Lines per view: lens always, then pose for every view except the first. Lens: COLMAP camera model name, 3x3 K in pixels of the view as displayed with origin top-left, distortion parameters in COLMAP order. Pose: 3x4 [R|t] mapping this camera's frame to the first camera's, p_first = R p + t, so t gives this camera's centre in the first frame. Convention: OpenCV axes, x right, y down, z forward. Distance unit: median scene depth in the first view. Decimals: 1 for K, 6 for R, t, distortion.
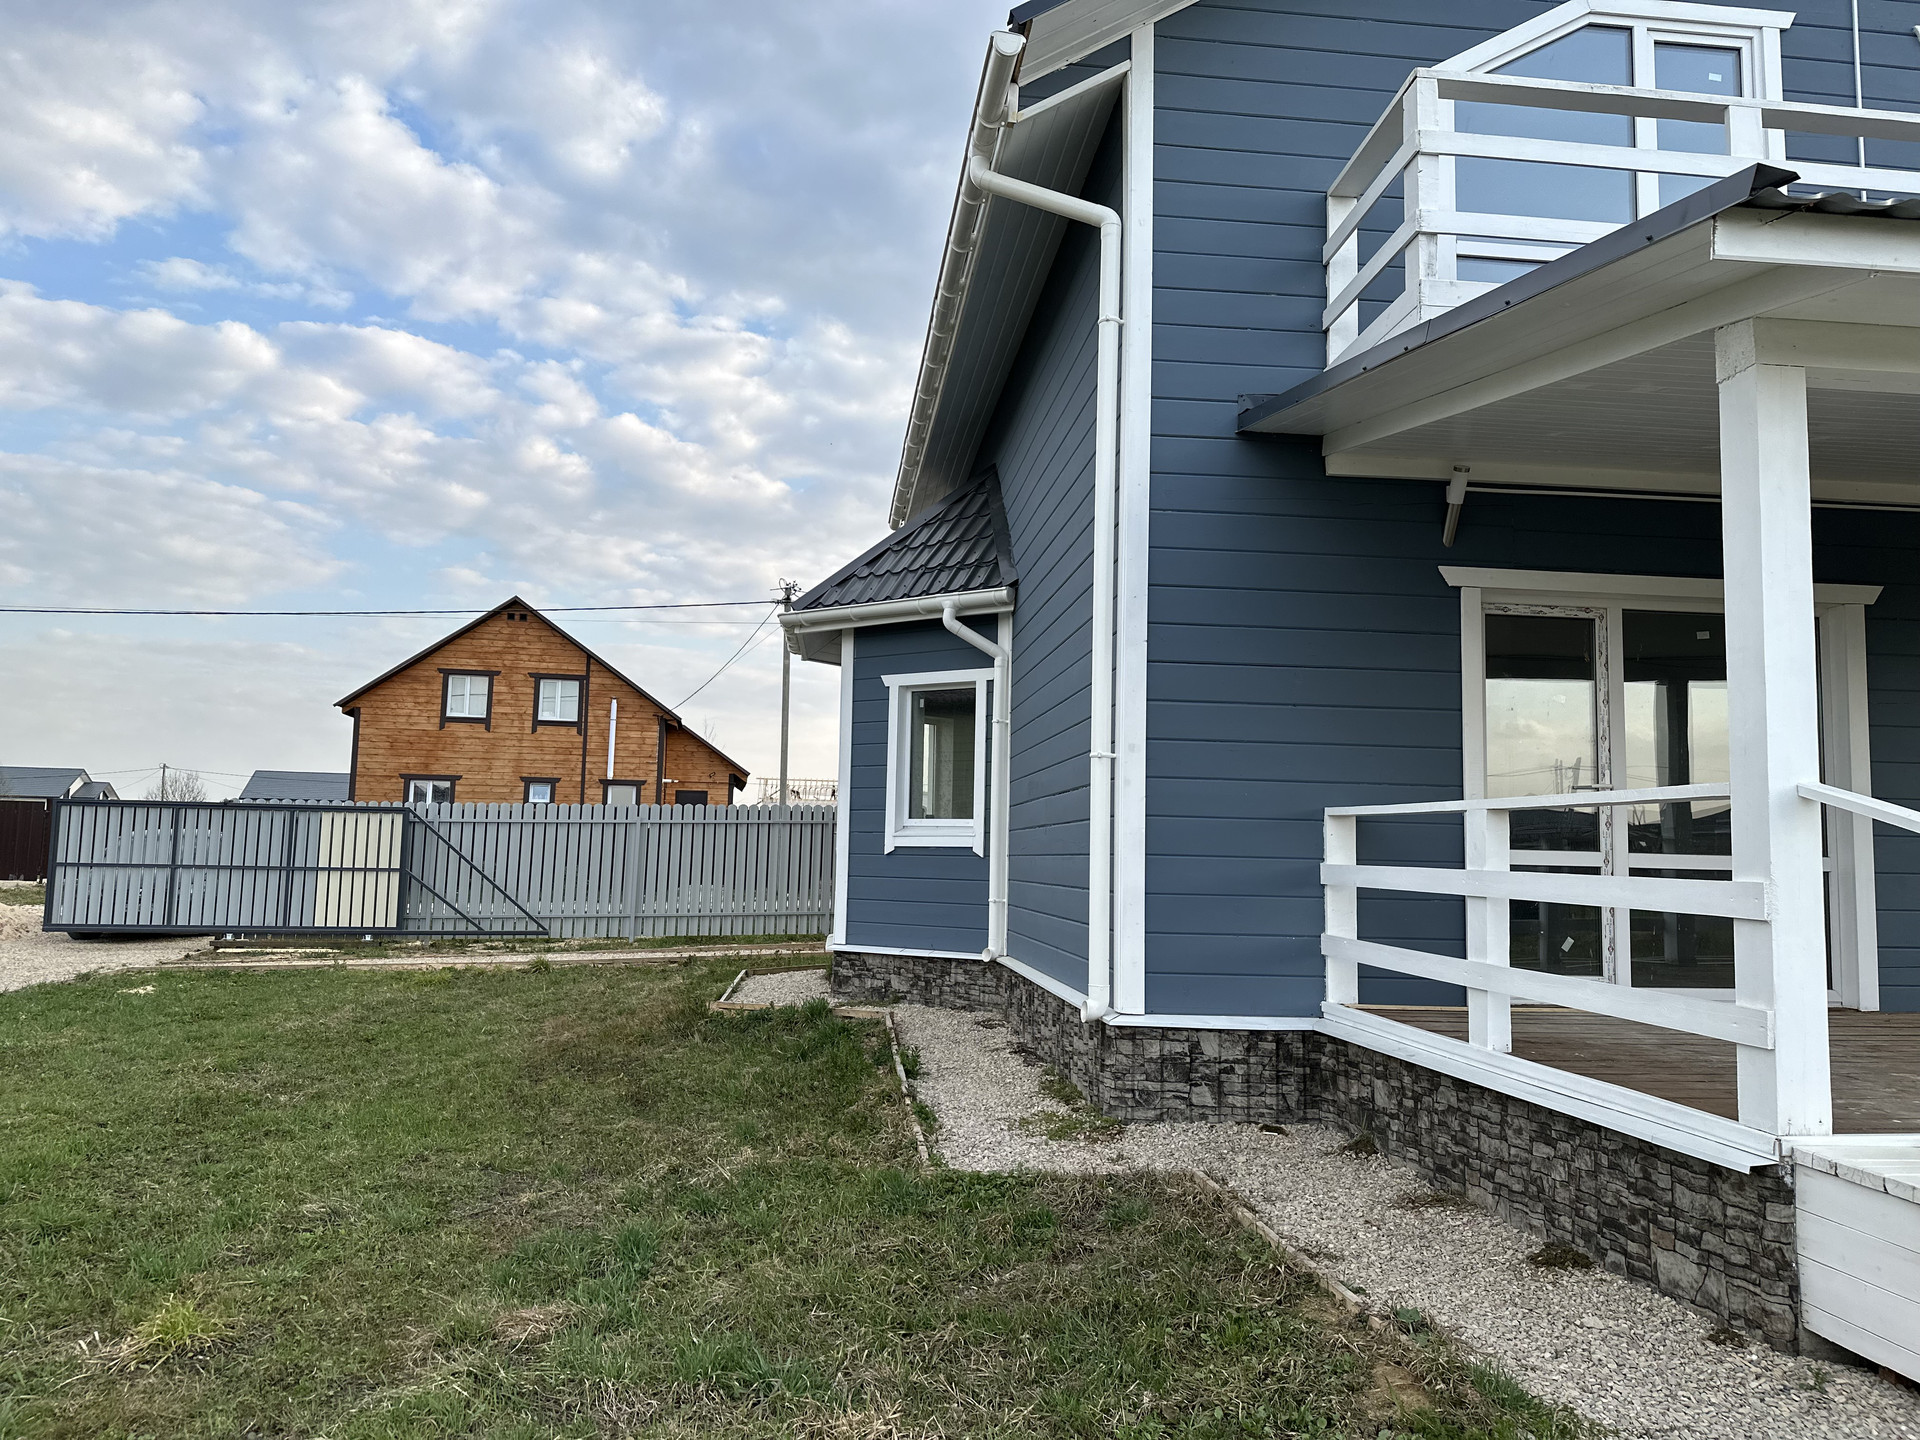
lens RADIAL K [[1324.2, 0, 959.9], [0, 1324.2, 728.6], [0, 0, 1]] dist [0.142488, -0.221089]
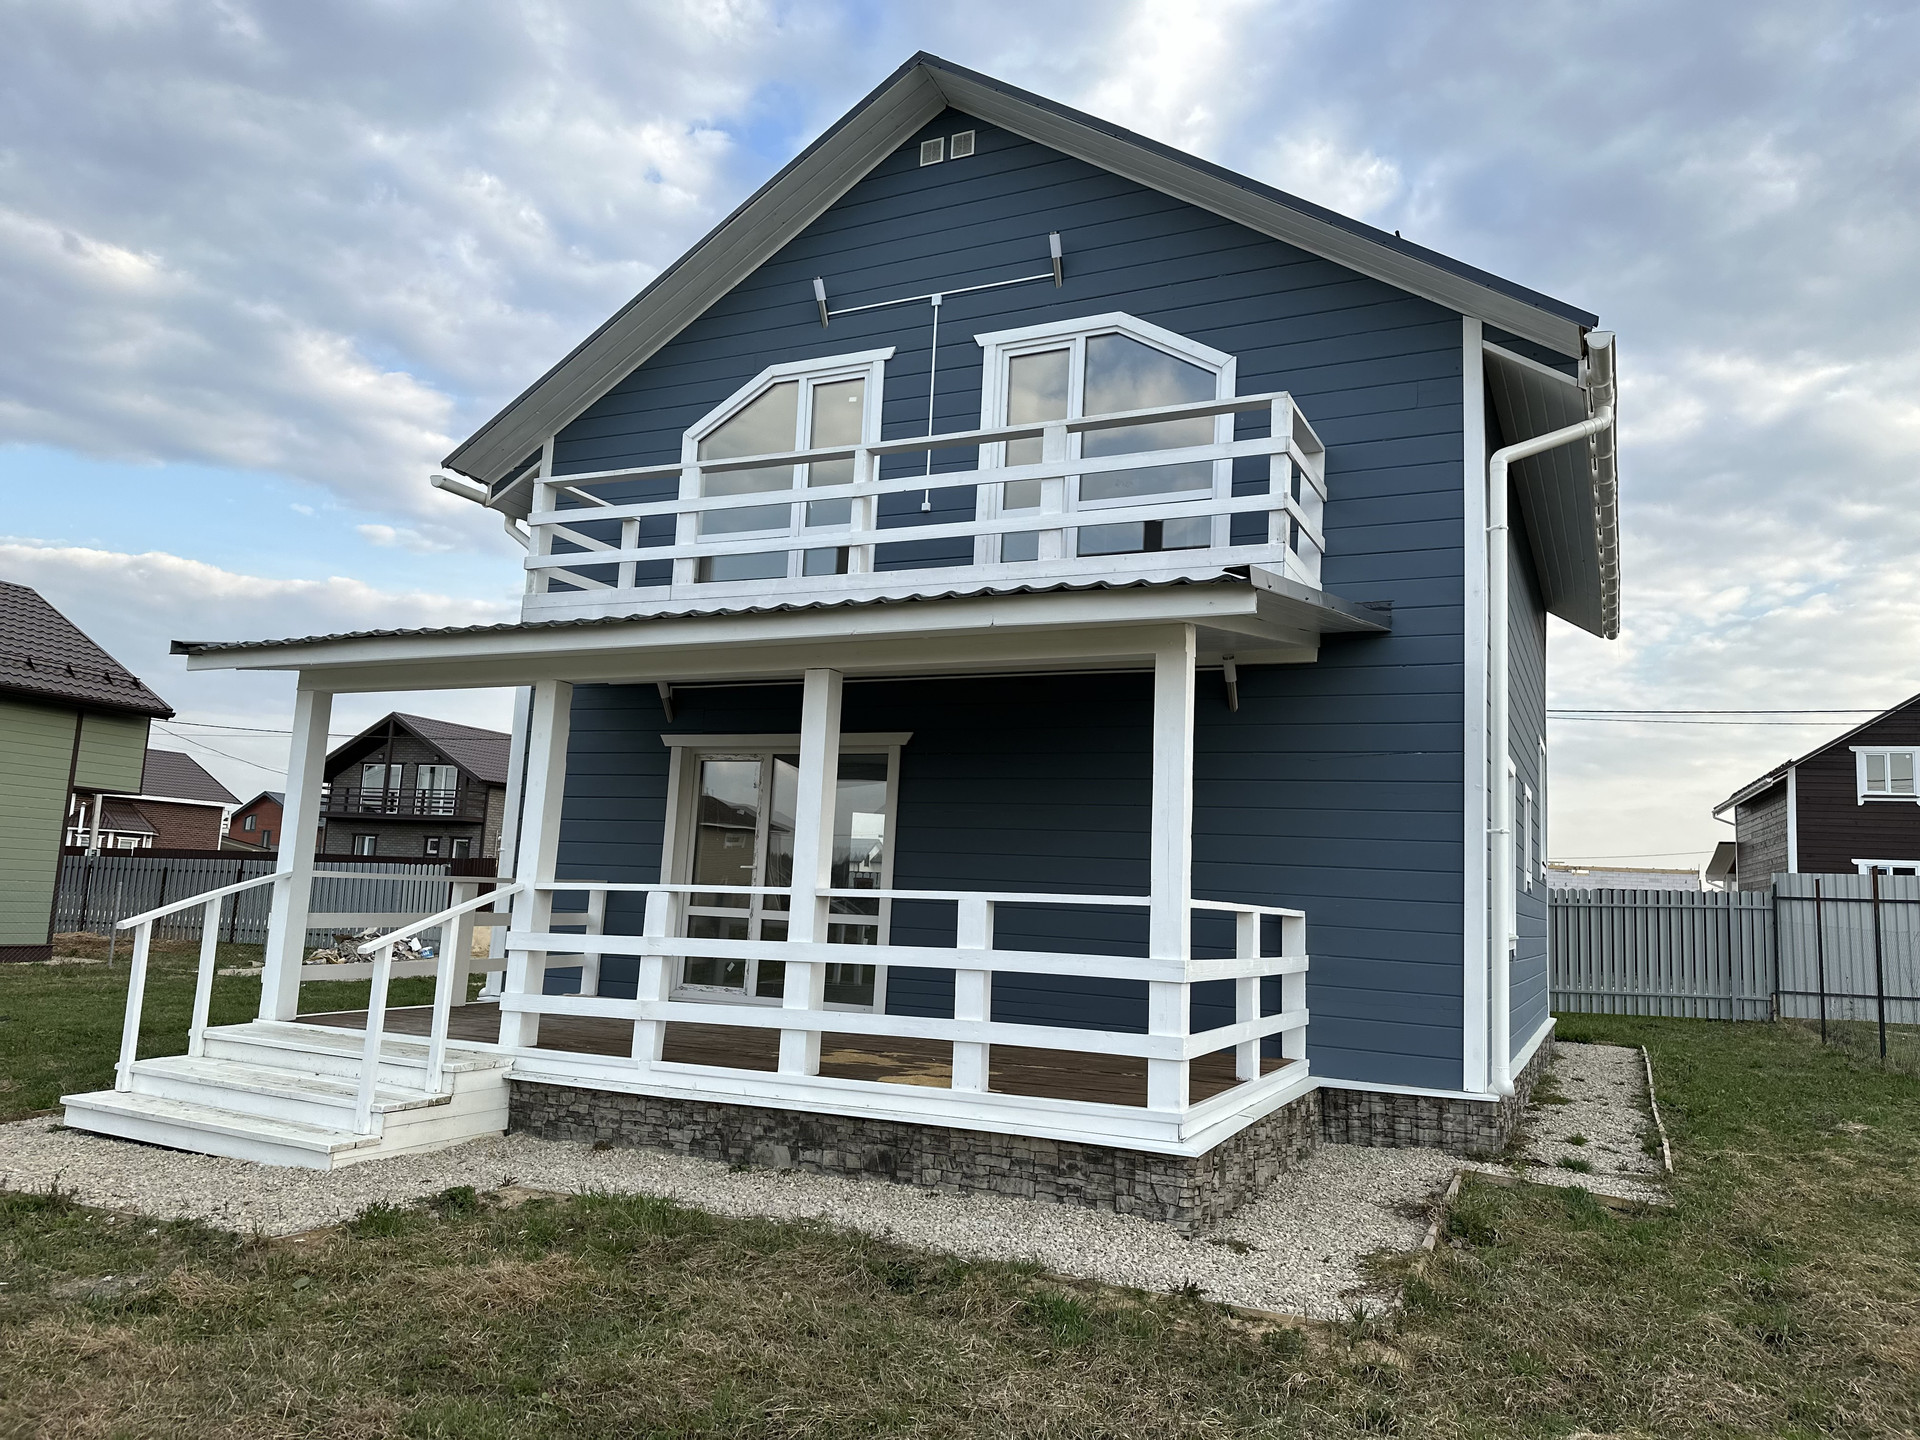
lens RADIAL K [[1328.3, 0, 959.8], [0, 1328.3, 723.2], [0, 0, 1]] dist [0.173766, -0.303767]
pose [[0.844149, -0.049827, -0.533787, 1.541757], [0.020840, 0.997969, -0.060199, -0.026728], [0.535703, 0.039692, 0.843473, -0.204348]]
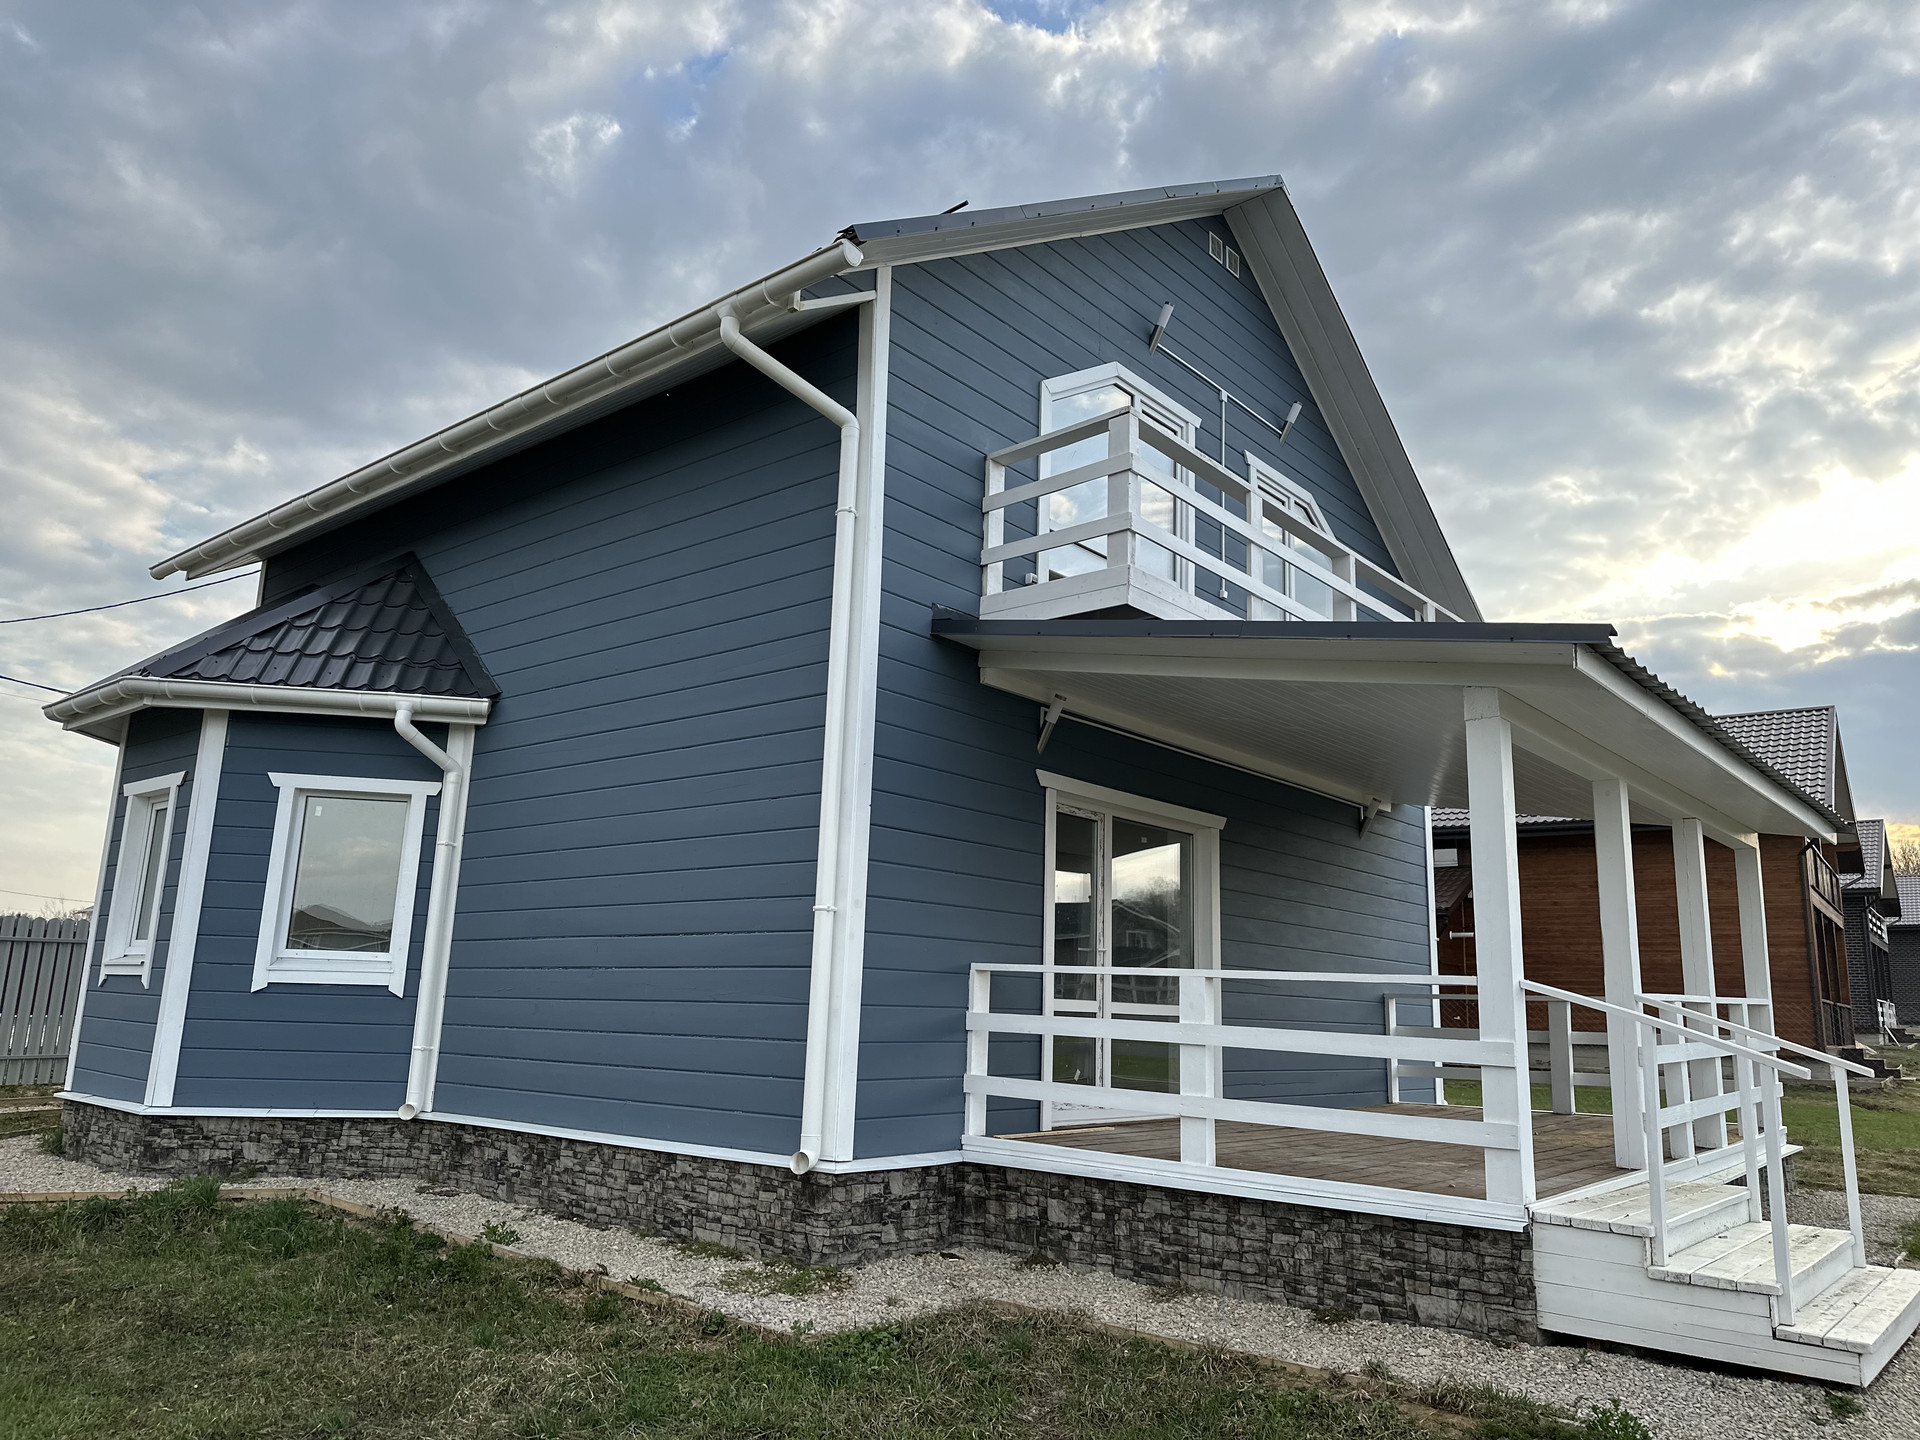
lens RADIAL K [[1333.1, 0, 965.1], [0, 1333.1, 723.6], [0, 0, 1]] dist [0.112768, -0.145317]
pose [[0.722029, 0.144891, 0.676521, -0.534013], [-0.084481, 0.988972, -0.121644, -0.005820], [-0.686685, 0.030677, 0.726307, 0.140158]]
